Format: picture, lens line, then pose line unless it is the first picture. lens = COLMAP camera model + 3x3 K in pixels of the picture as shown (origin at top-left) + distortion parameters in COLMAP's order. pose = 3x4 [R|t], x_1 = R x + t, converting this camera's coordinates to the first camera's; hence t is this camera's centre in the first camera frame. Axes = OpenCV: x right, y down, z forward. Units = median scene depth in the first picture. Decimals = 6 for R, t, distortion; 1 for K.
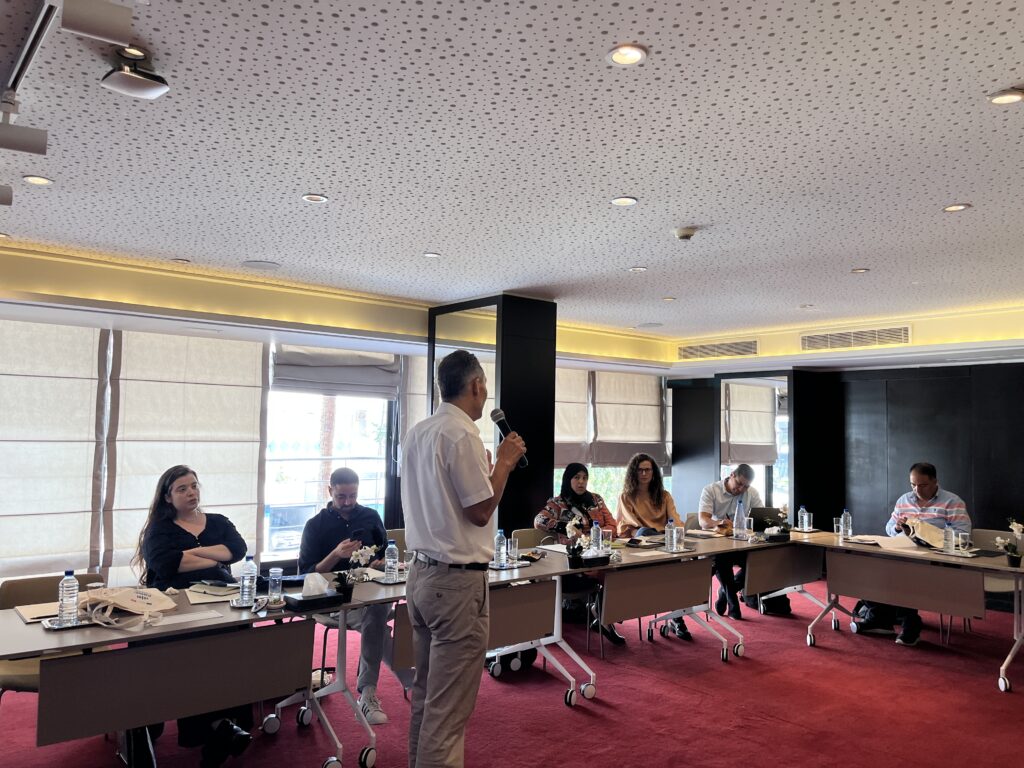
lens RADIAL K [[801.2, 0, 513.2], [0, 801.2, 380.9], [0, 0, 1]] dist [-0.001173, -0.020675]
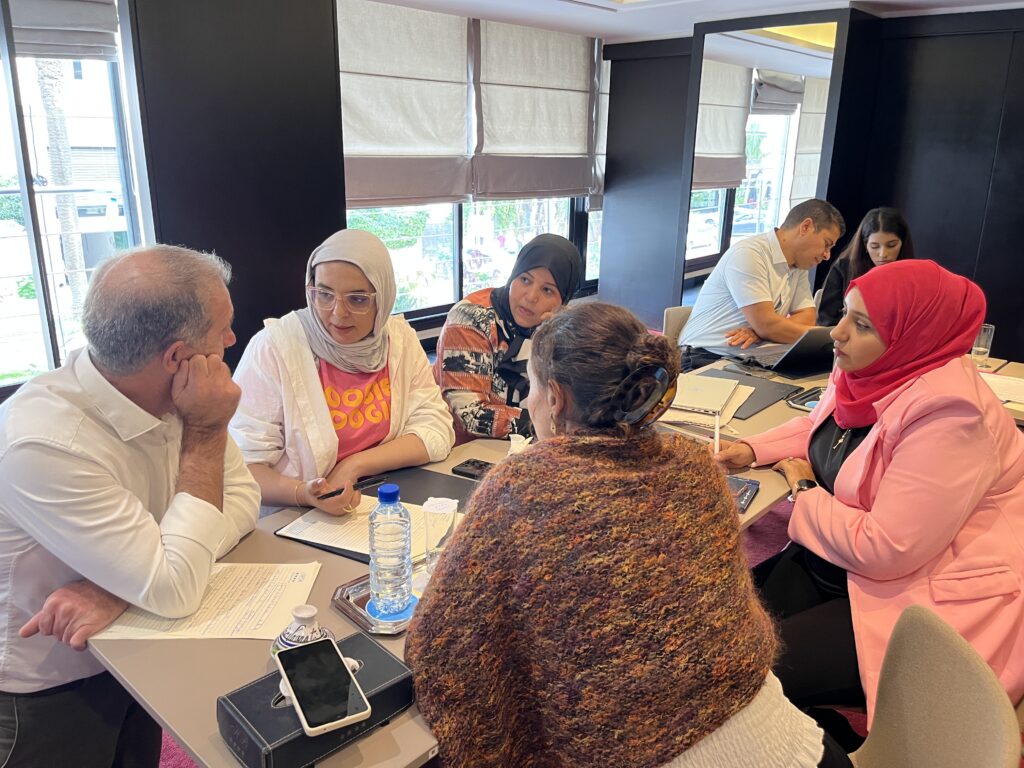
lens RADIAL K [[801.2, 0, 506.5], [0, 801.2, 381.8], [0, 0, 1]] dist [-0.001173, -0.020675]
pose [[0.991539, -0.040672, 0.123269, 0.040897], [-0.004668, 0.937856, 0.346994, 0.027422], [-0.129722, -0.344633, 0.929731, 0.385500]]
